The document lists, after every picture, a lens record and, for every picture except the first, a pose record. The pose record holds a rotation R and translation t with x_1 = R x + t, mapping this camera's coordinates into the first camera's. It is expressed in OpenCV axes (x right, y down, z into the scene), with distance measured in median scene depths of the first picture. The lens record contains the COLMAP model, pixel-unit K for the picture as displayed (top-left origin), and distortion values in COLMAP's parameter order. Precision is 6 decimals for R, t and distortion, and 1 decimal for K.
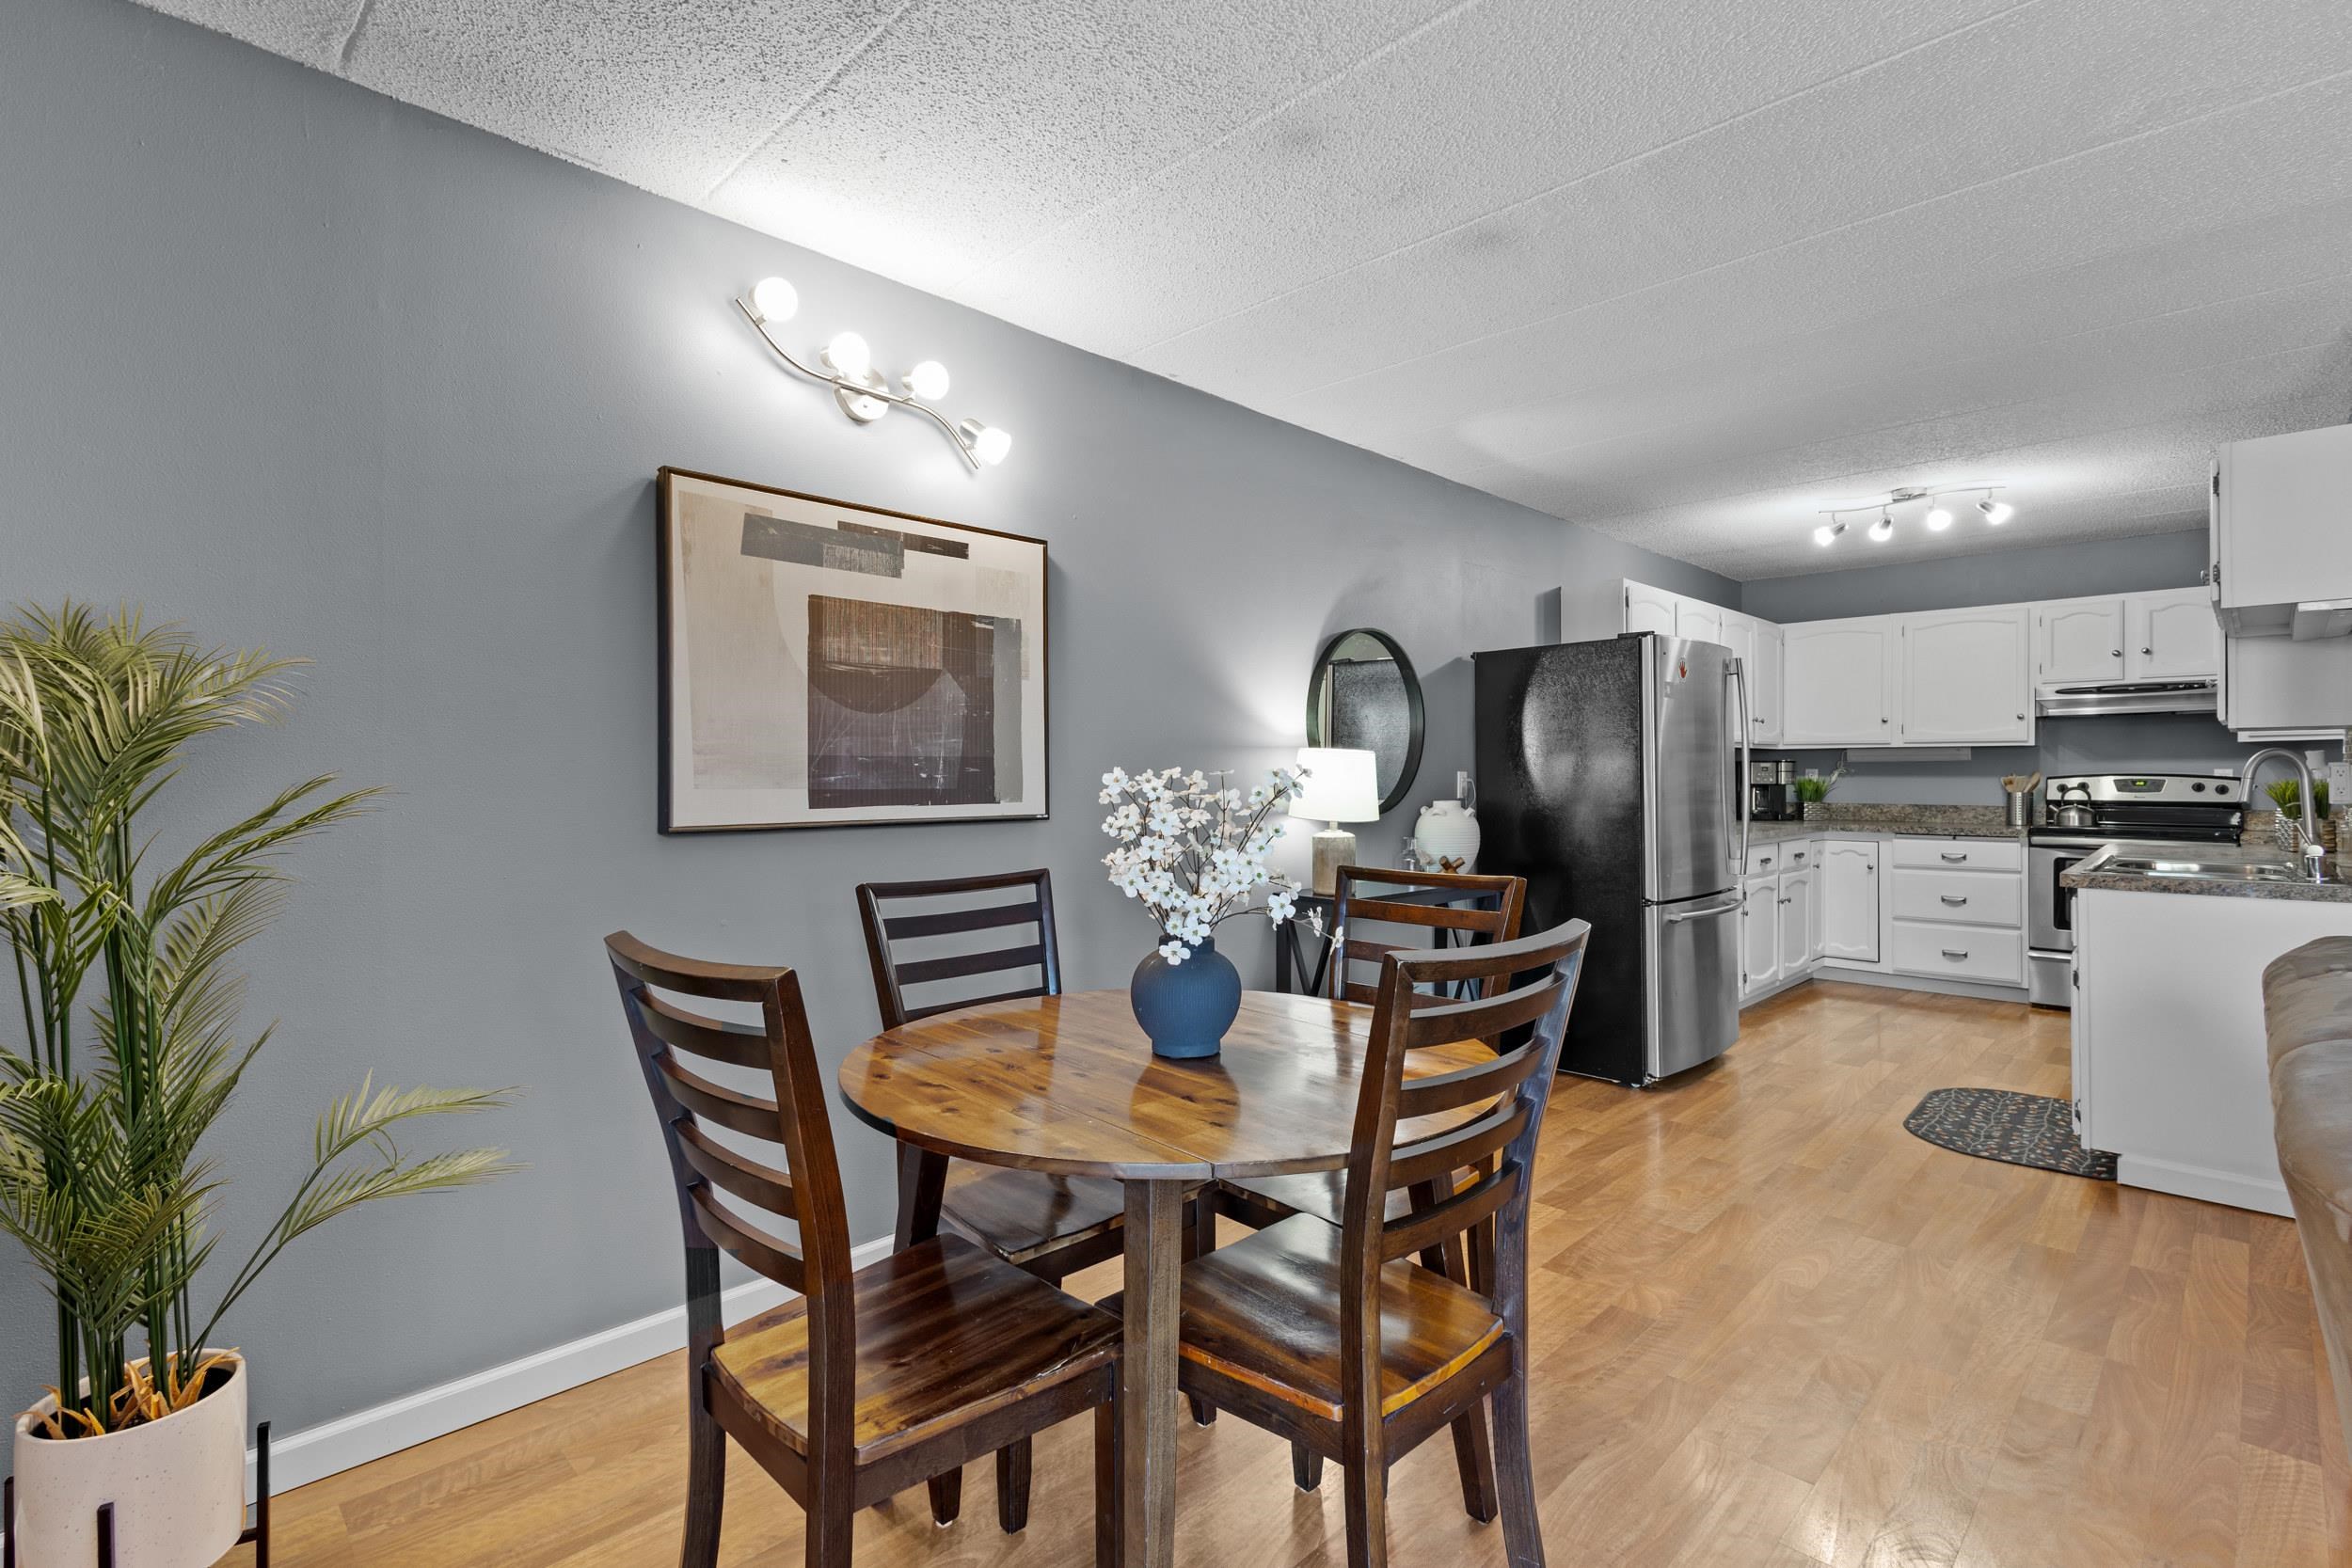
lens RADIAL K [[1076.7, 0, 1173.1], [0, 1076.7, 778.0], [0, 0, 1]] dist [0.010526, -0.003485]
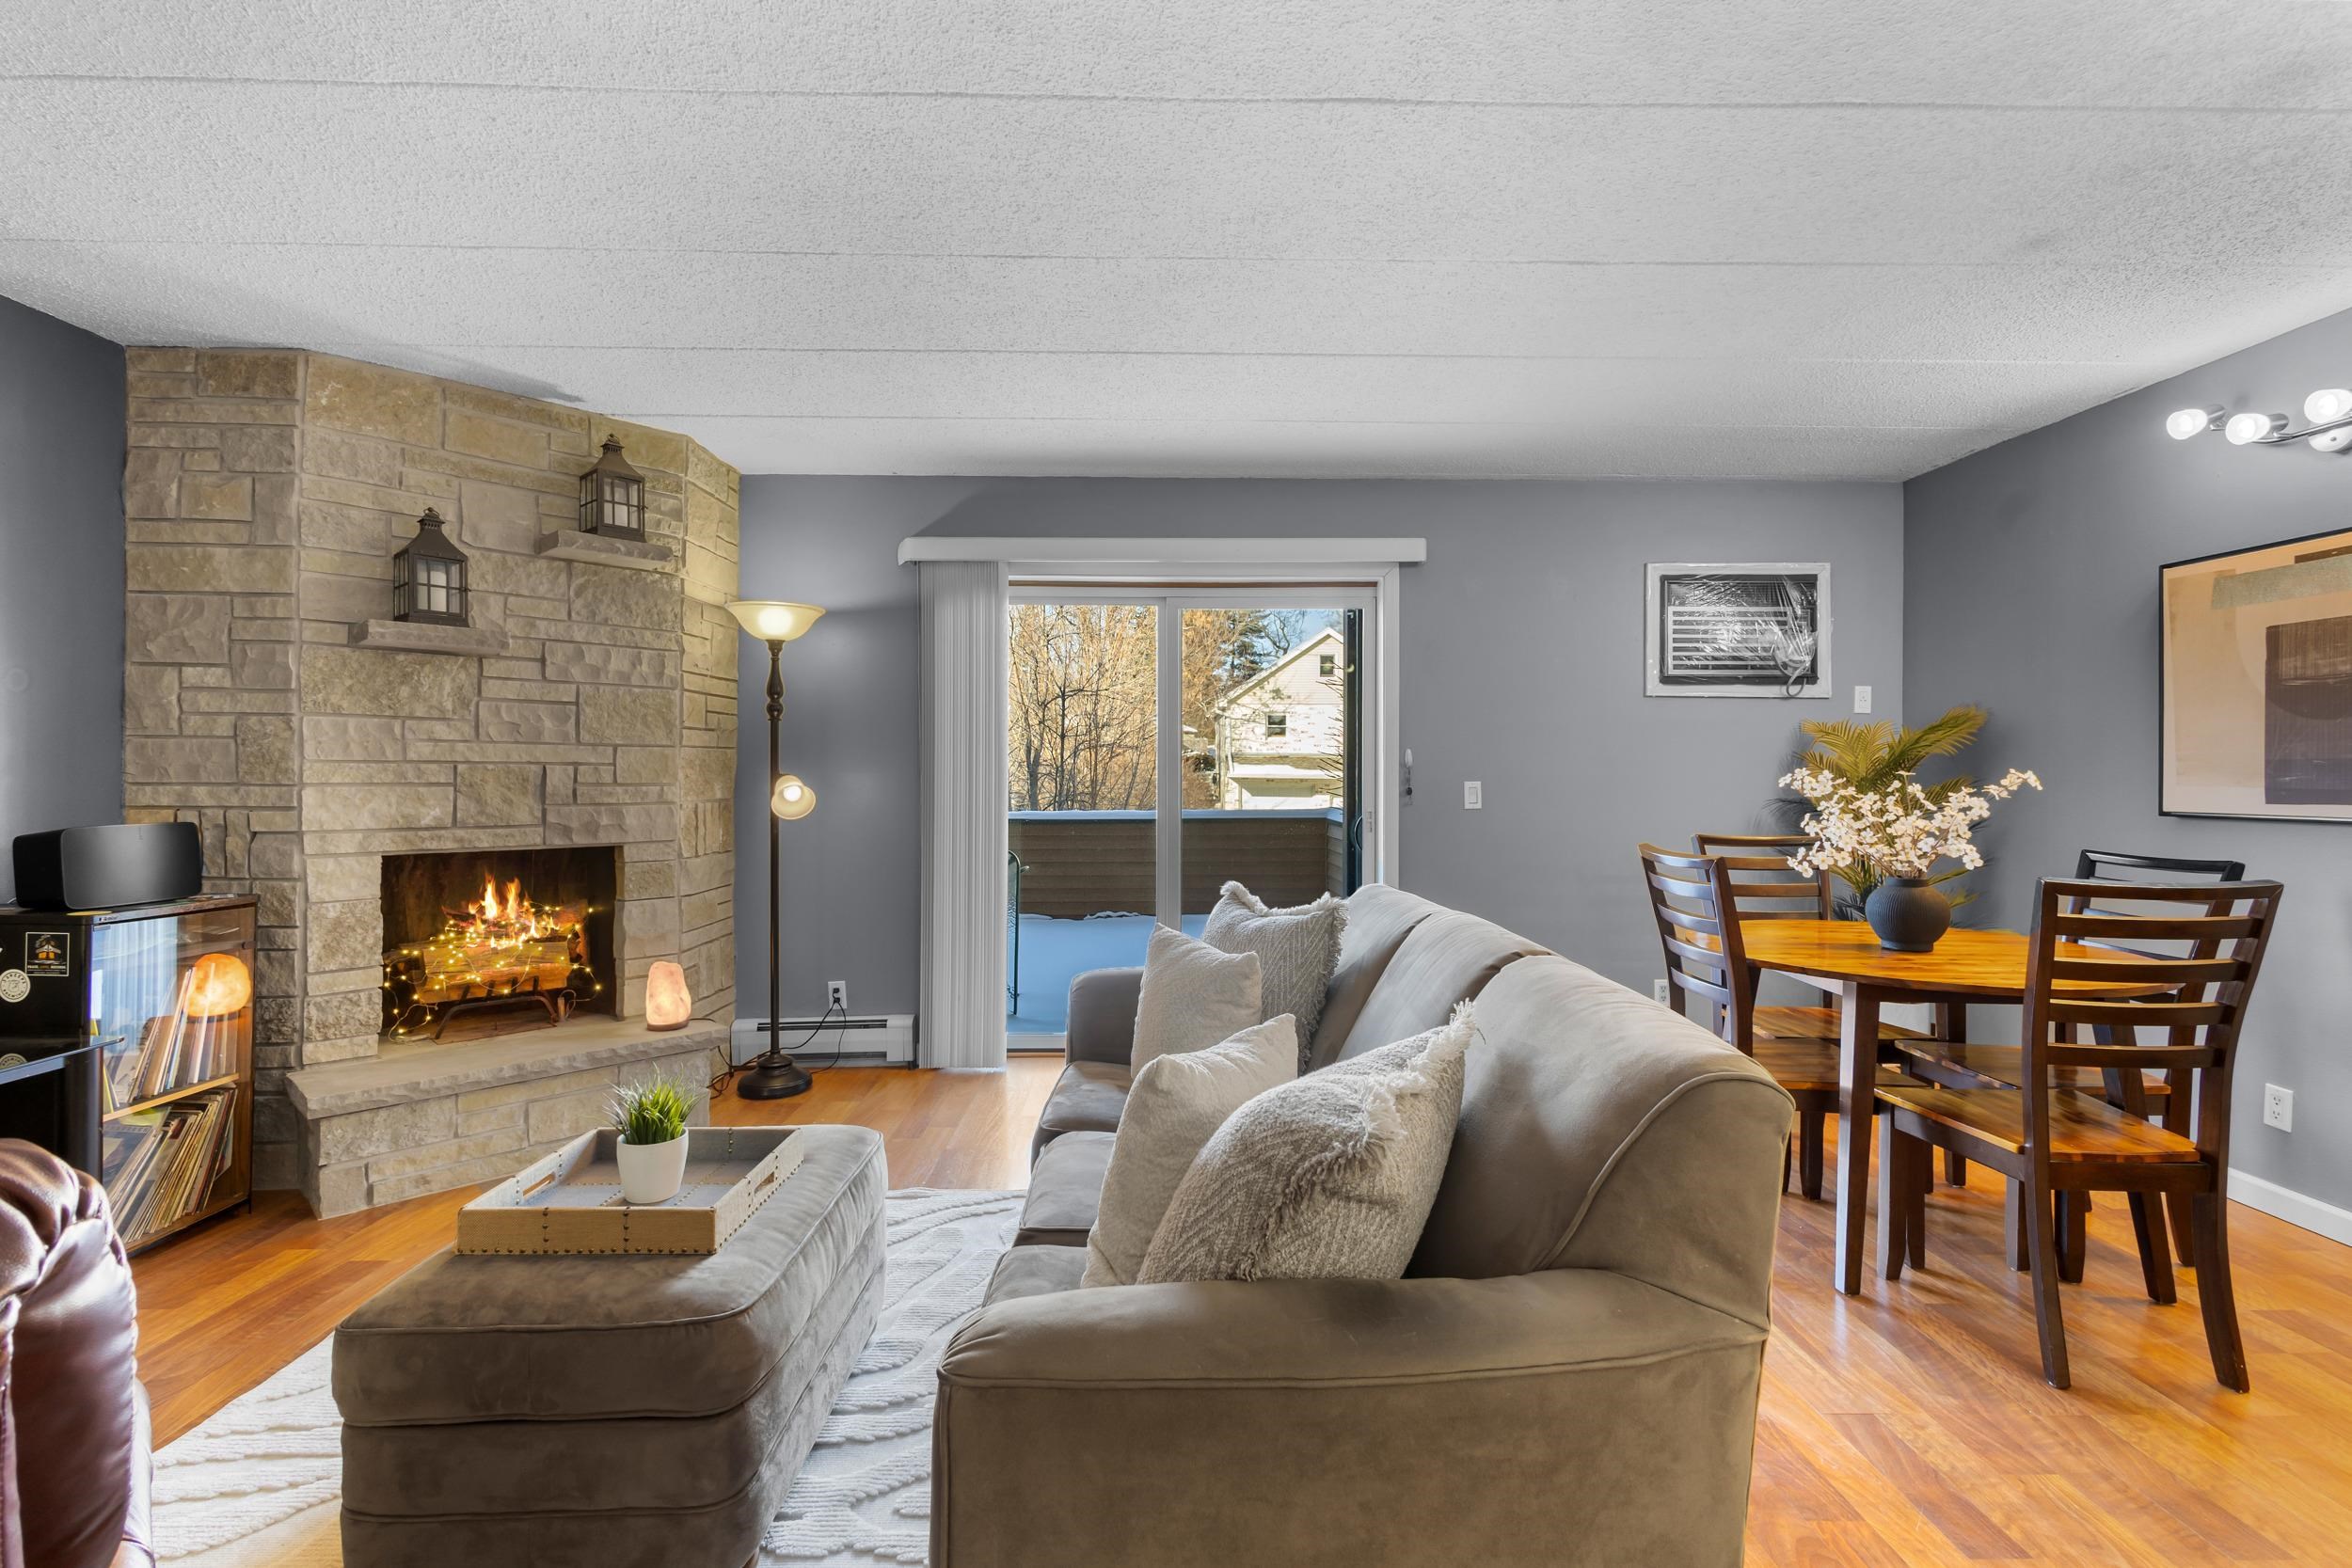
lens RADIAL K [[1076.7, 0, 1171.5], [0, 1076.7, 779.8], [0, 0, 1]] dist [0.010526, -0.003485]
pose [[-0.693720, 0.003130, -0.720238, 0.736629], [-0.004903, 0.999947, 0.009068, -0.002103], [0.720228, 0.009822, -0.693668, 0.510882]]
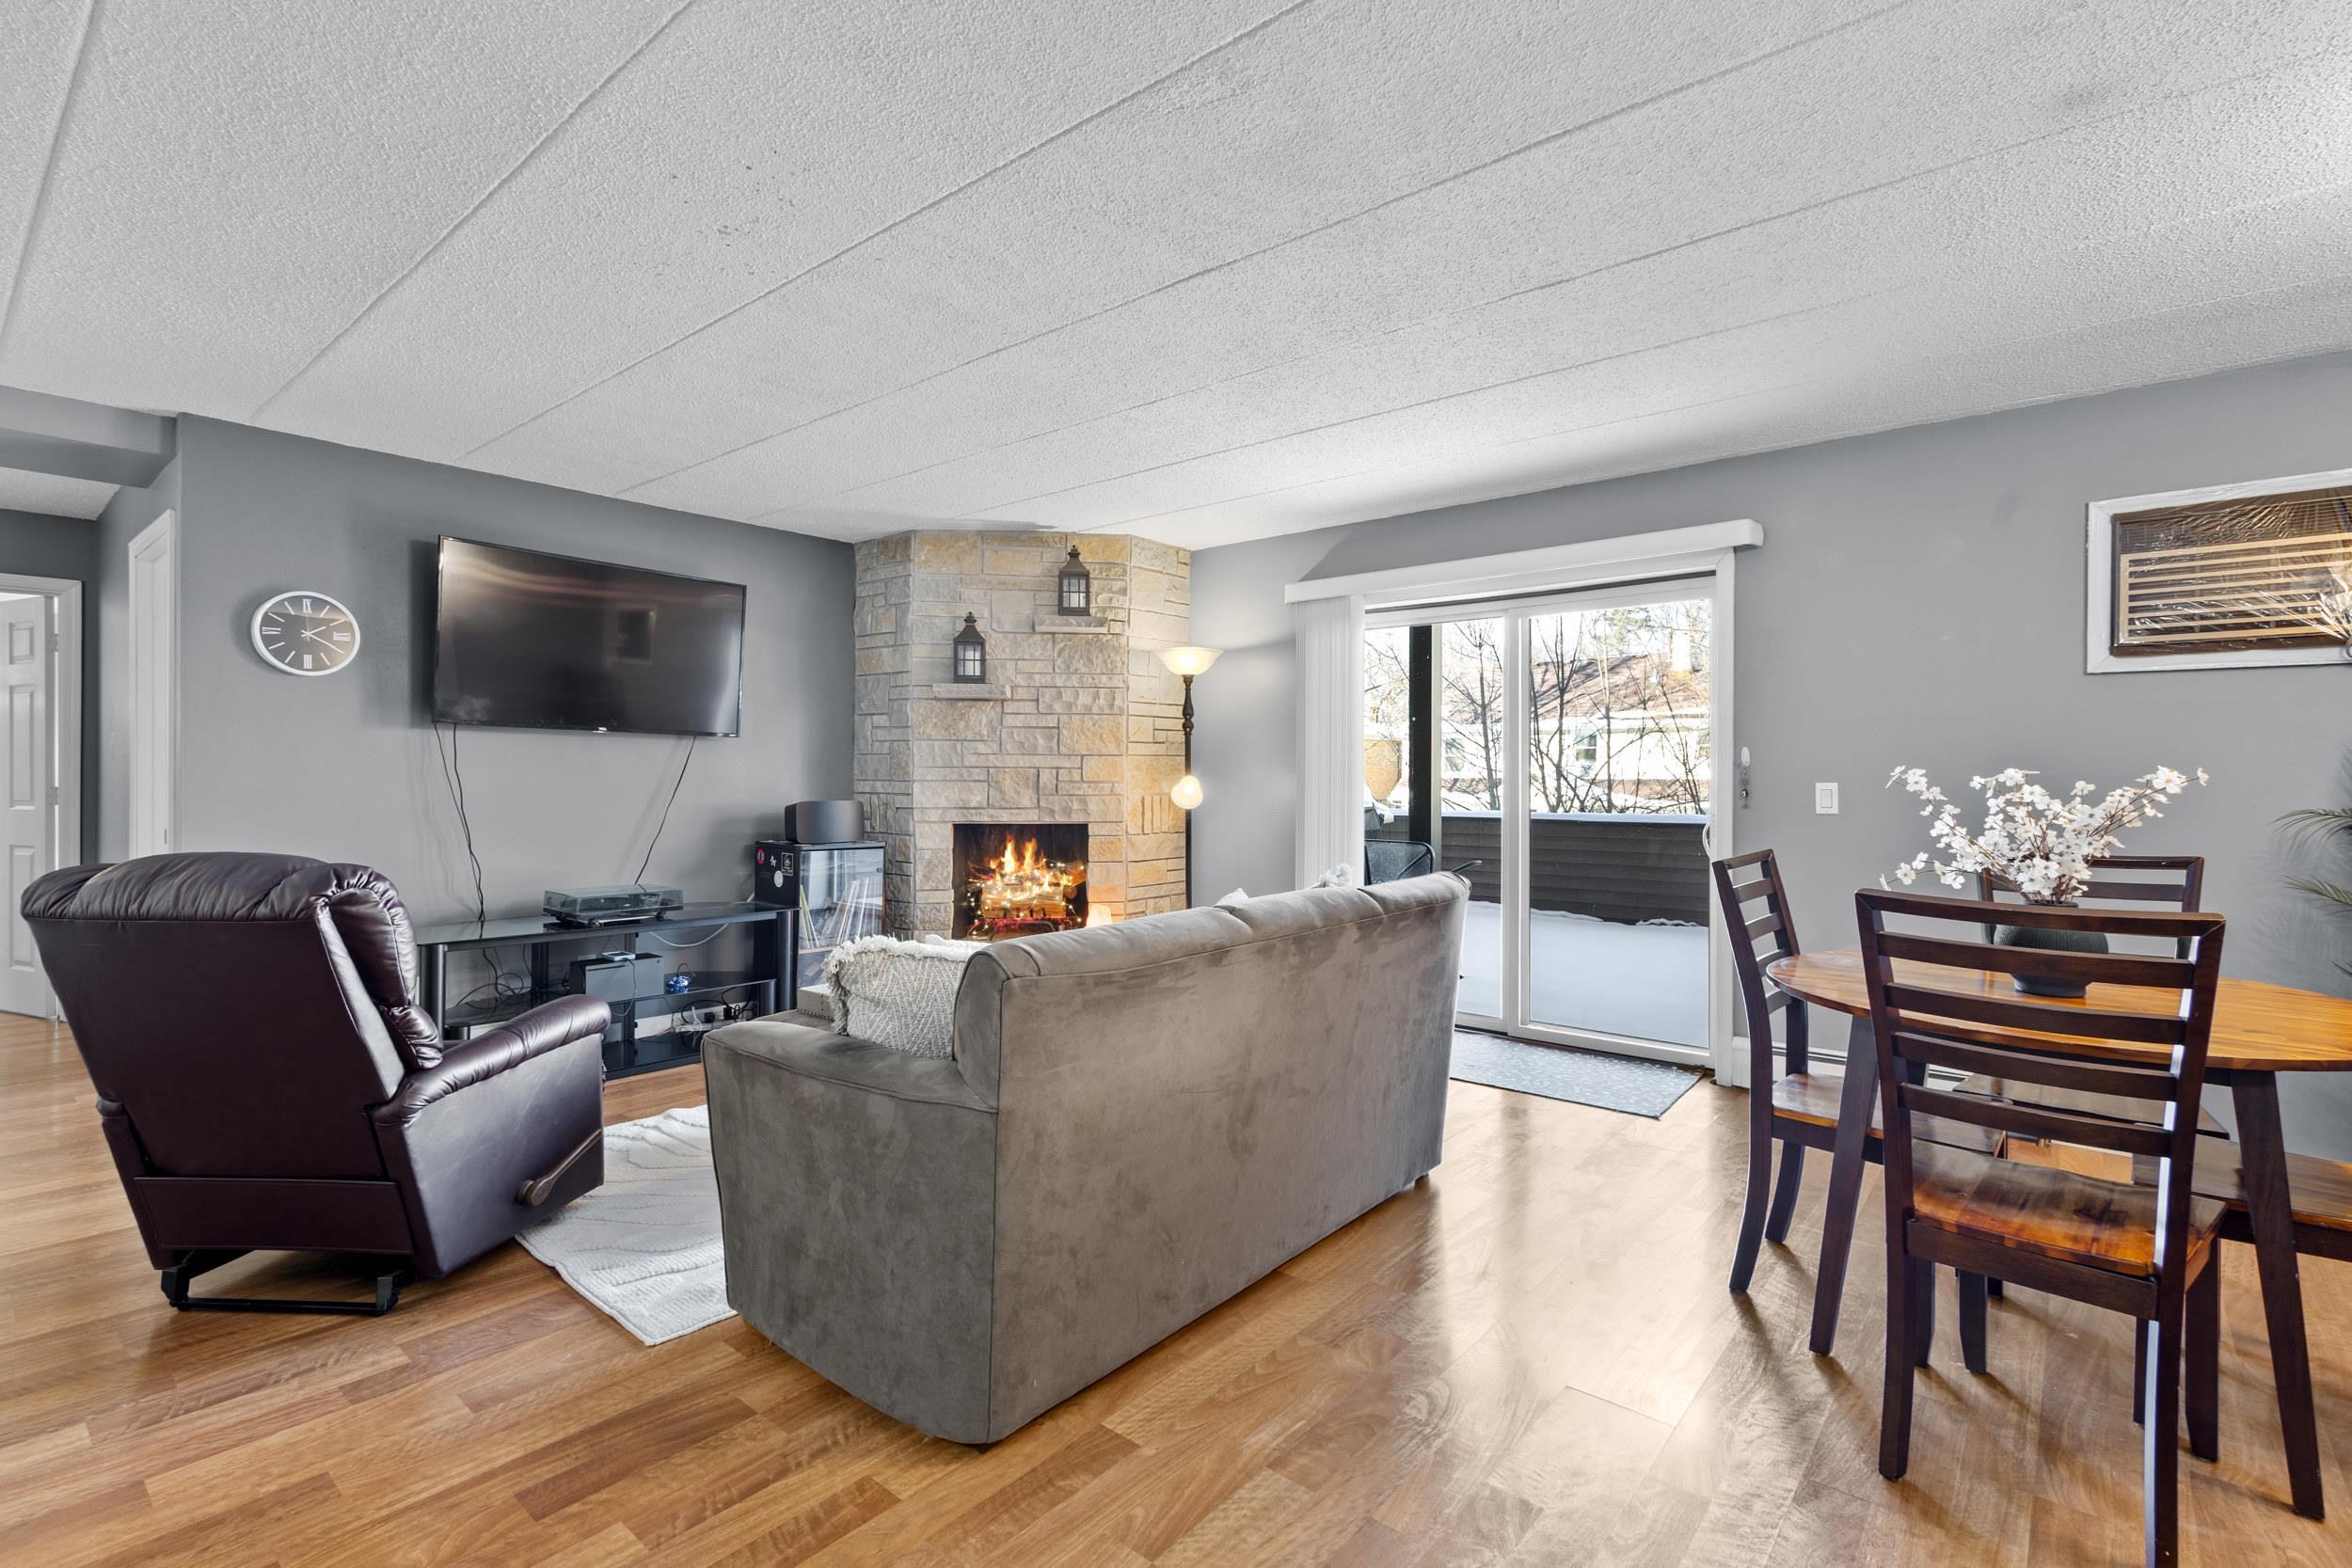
lens RADIAL K [[1076.7, 0, 1176.5], [0, 1076.7, 780.6], [0, 0, 1]] dist [0.010526, -0.003485]
pose [[-0.996181, -0.001104, -0.087310, 0.441706], [-0.001975, 0.999949, 0.009887, -0.002511], [0.087294, 0.010022, -0.996132, 0.840614]]
